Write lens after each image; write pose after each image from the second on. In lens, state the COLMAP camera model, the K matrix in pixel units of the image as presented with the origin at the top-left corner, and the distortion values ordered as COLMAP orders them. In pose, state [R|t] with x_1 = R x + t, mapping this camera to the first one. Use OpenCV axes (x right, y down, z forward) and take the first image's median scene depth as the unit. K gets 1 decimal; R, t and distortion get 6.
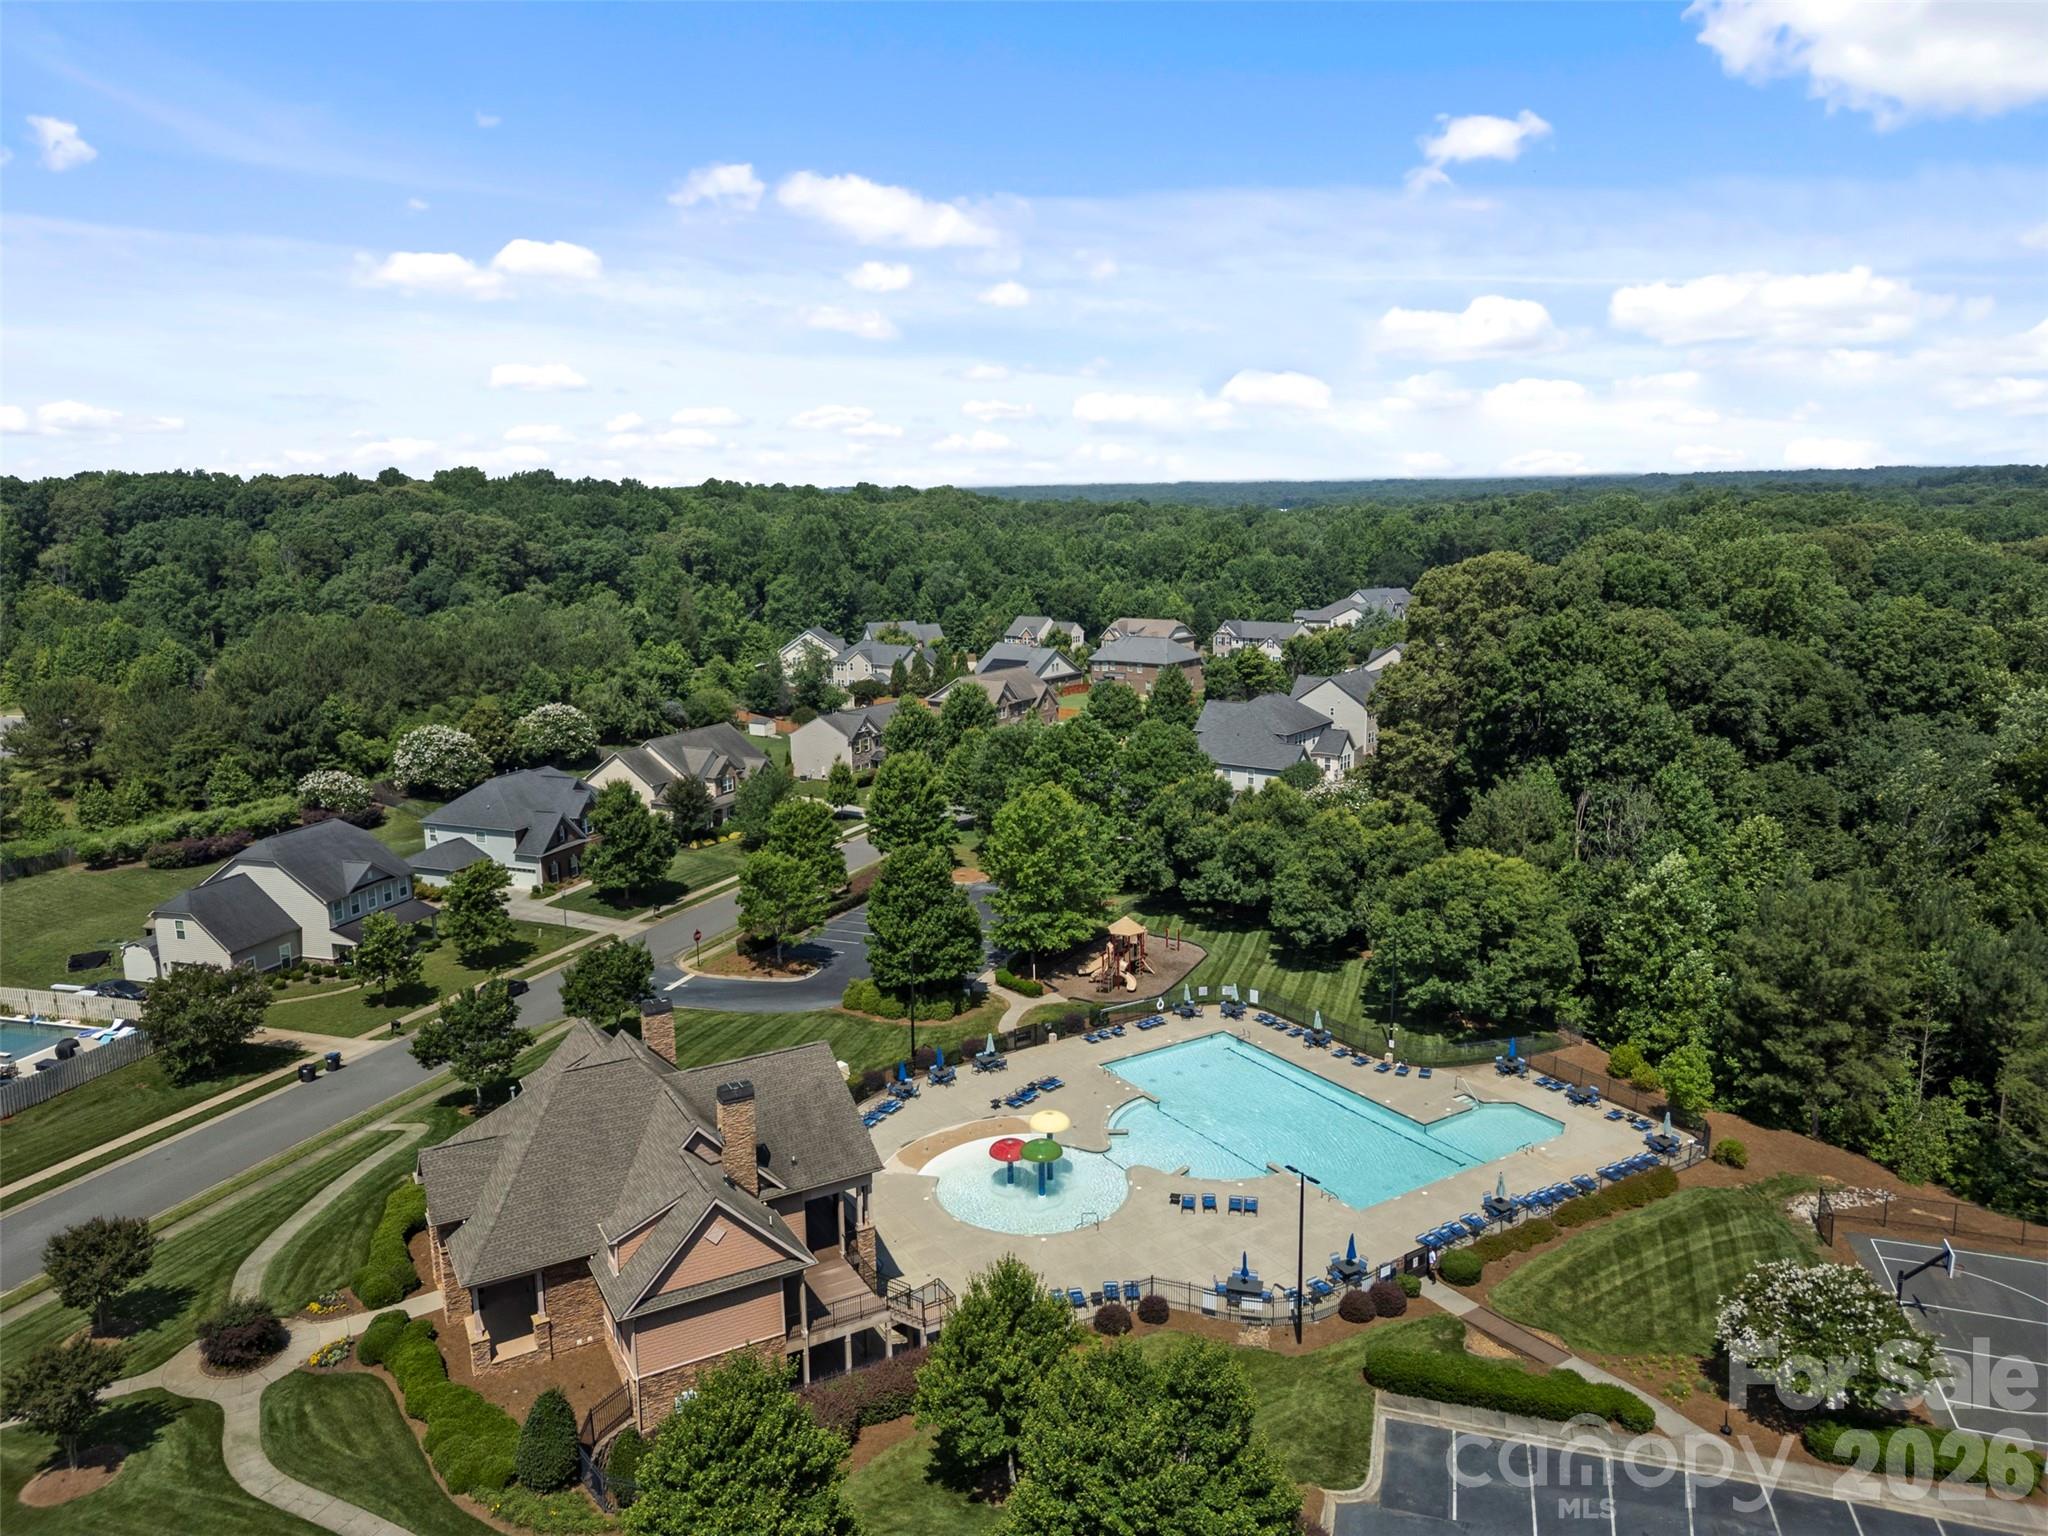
lens RADIAL K [[1439.7, 0, 1115.9], [0, 1439.7, 766.5], [0, 0, 1]] dist [0.058274, -0.000217]
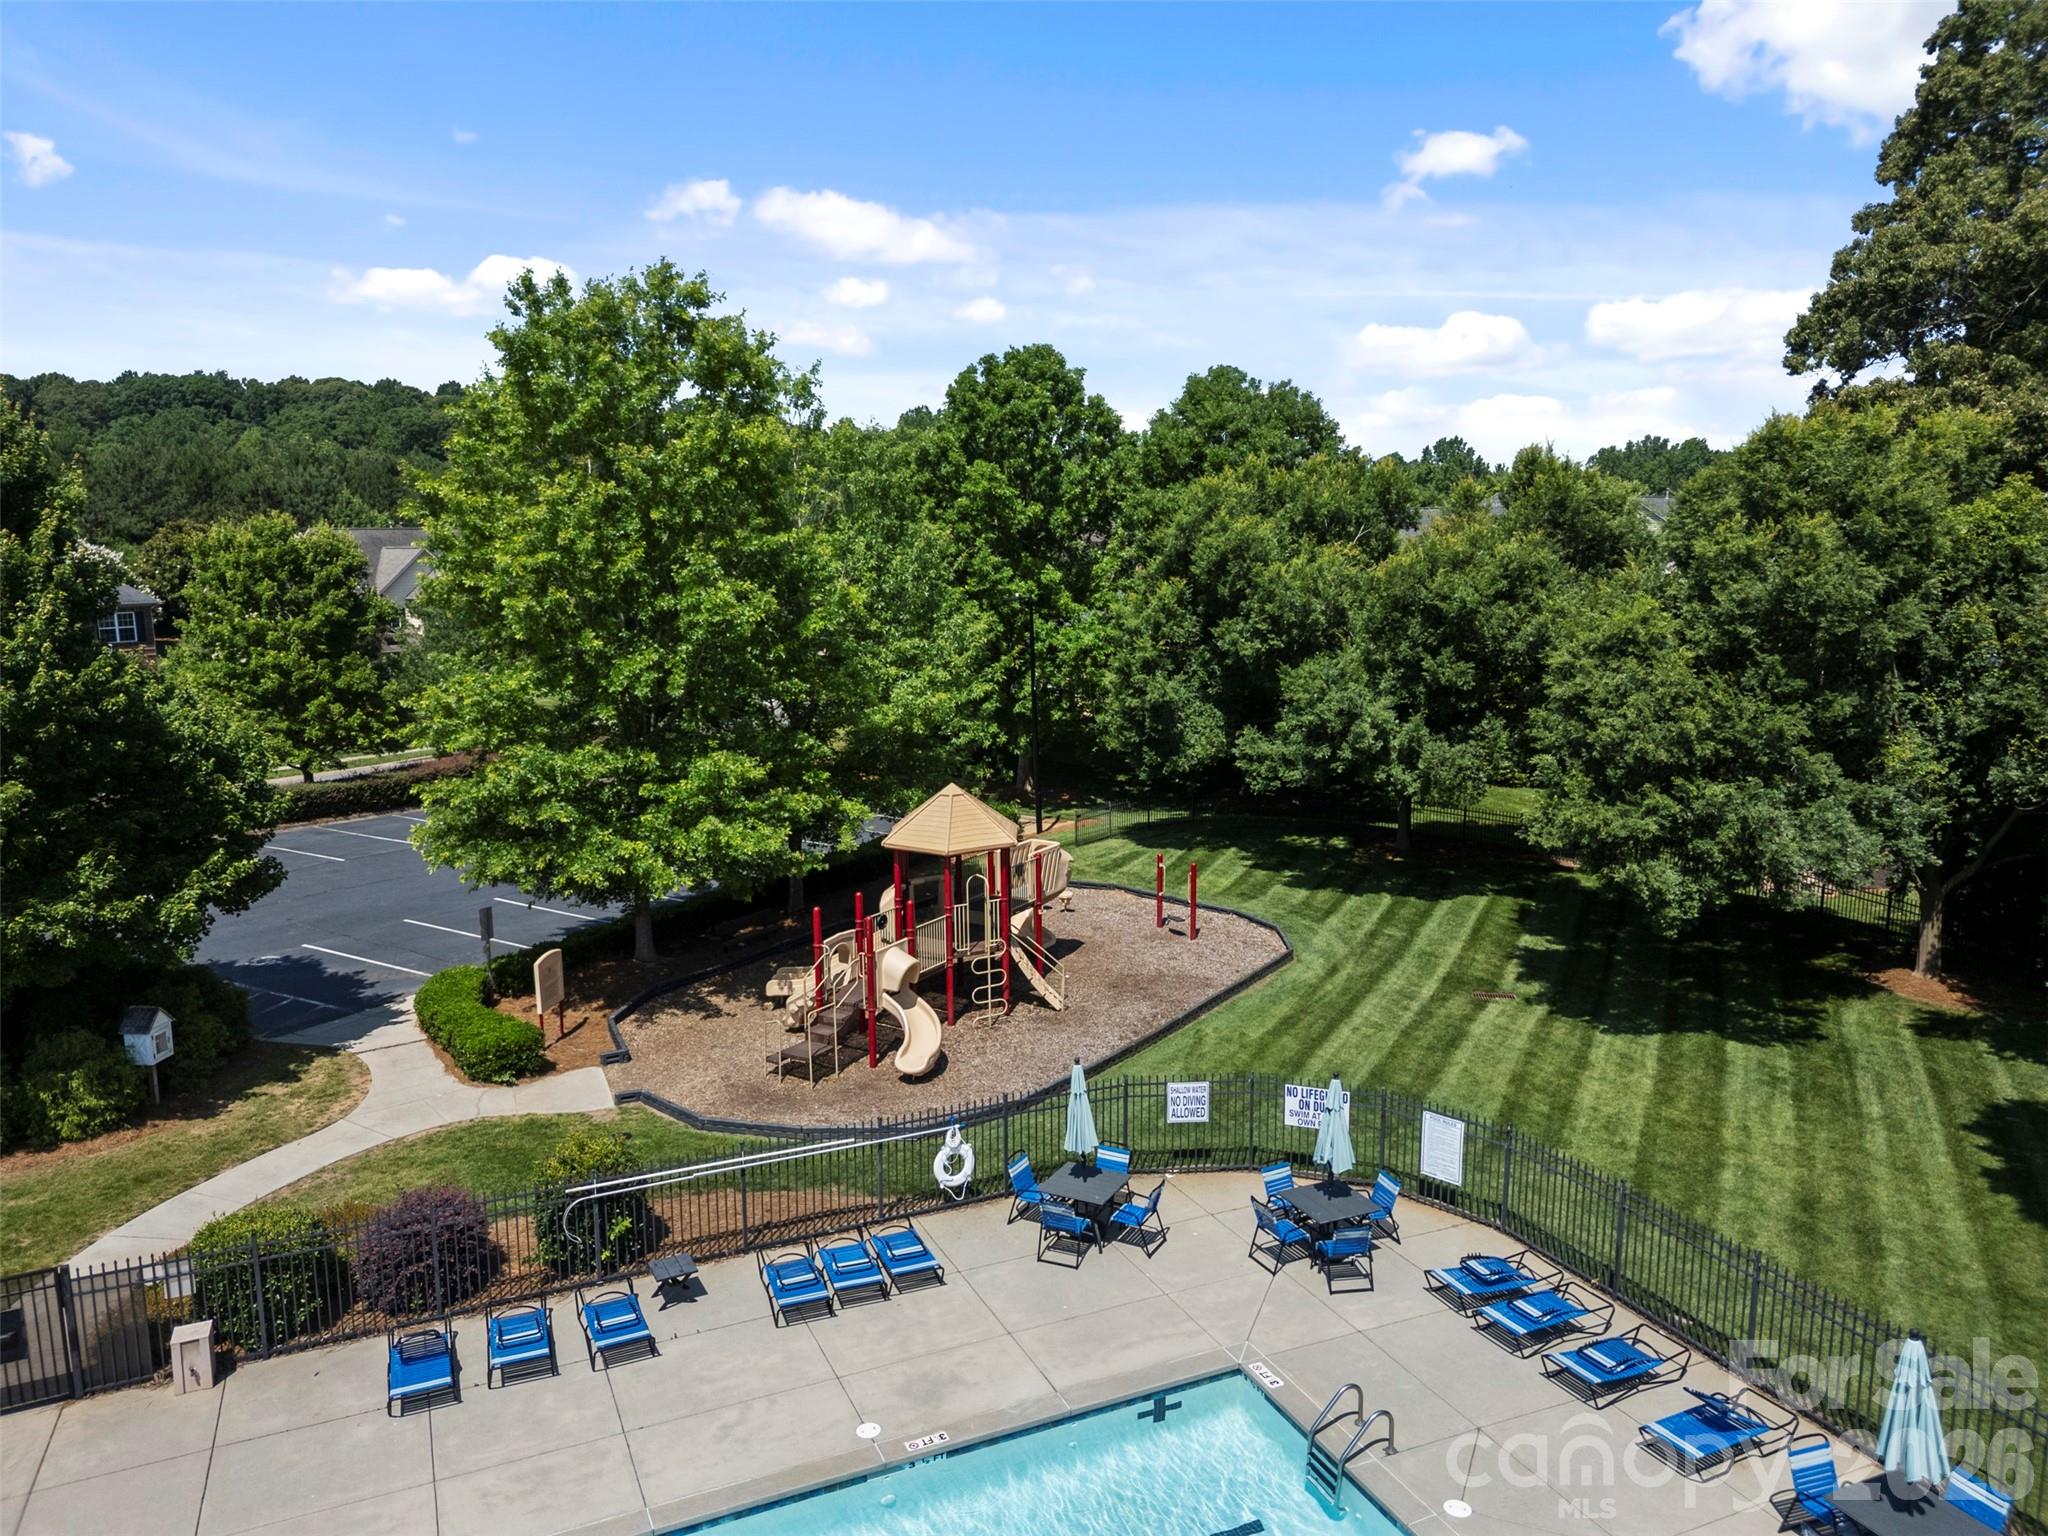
lens RADIAL K [[1439.7, 0, 1115.9], [0, 1439.7, 766.5], [0, 0, 1]] dist [0.058274, -0.000217]
pose [[0.987631, 0.024618, -0.154852, 0.077710], [-0.029301, 0.999177, -0.028036, 0.109297], [0.154035, 0.032226, 0.987540, 0.761989]]
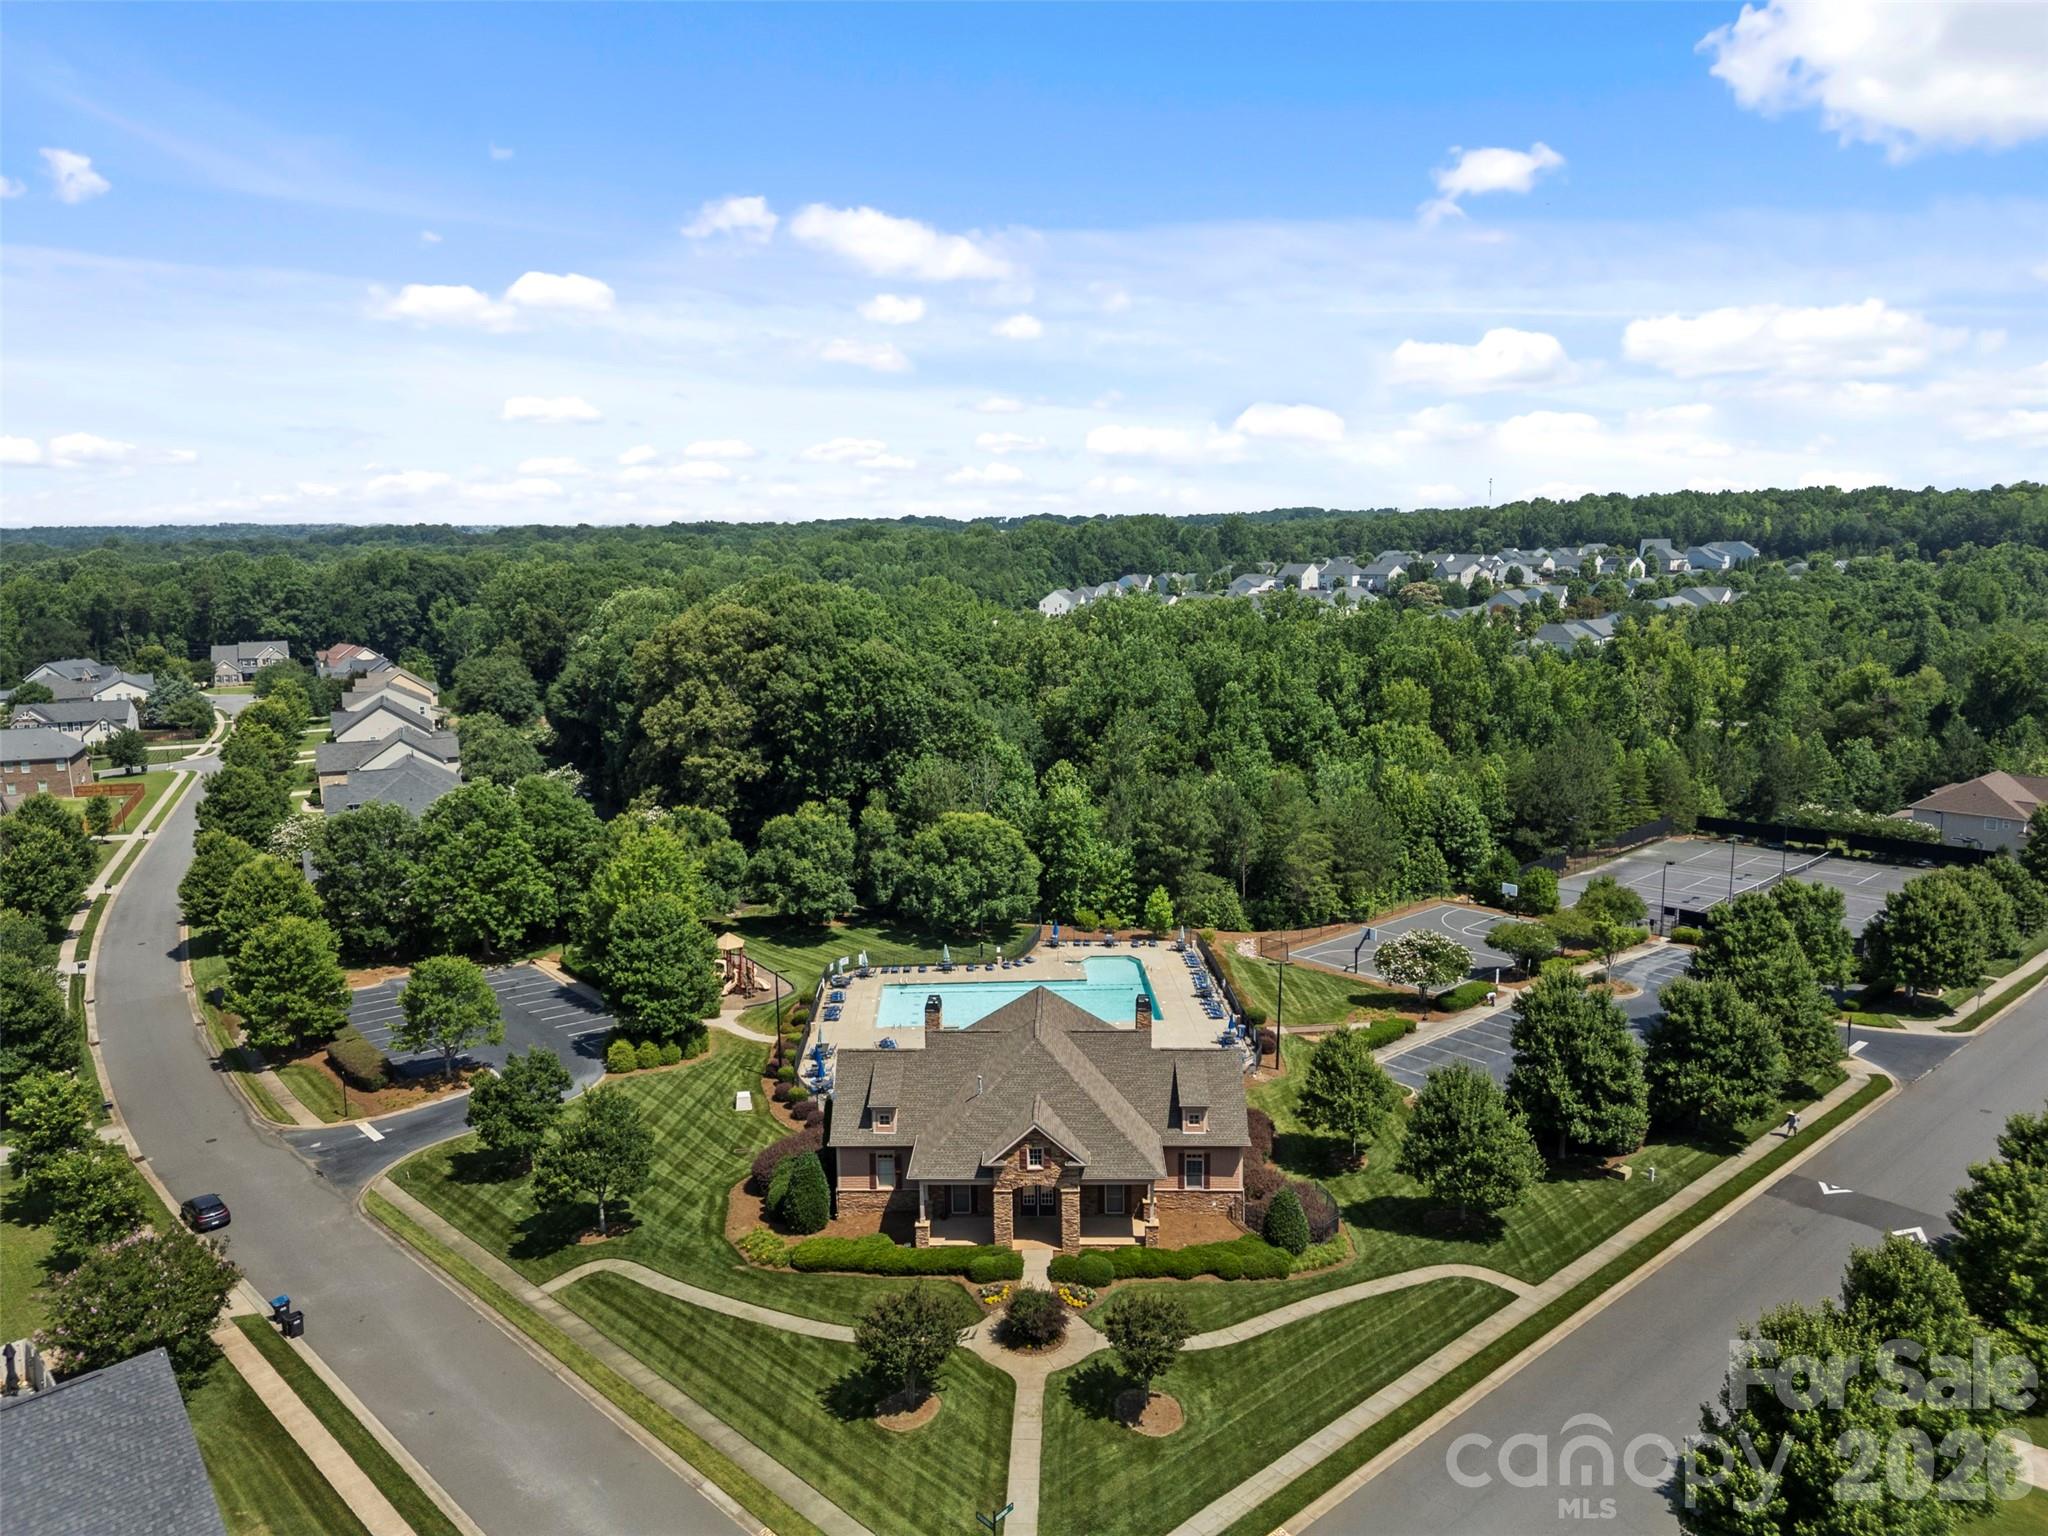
lens RADIAL K [[1536.3, 0, 1024.0], [0, 1536.3, 768.0], [0, 0, 1]] dist [-0.002131, -0.000586]
pose [[0.513736, -0.145634, 0.845497, -0.821738], [0.180236, 0.981816, 0.059601, -0.039186], [-0.838803, 0.121770, 0.530643, 0.205405]]
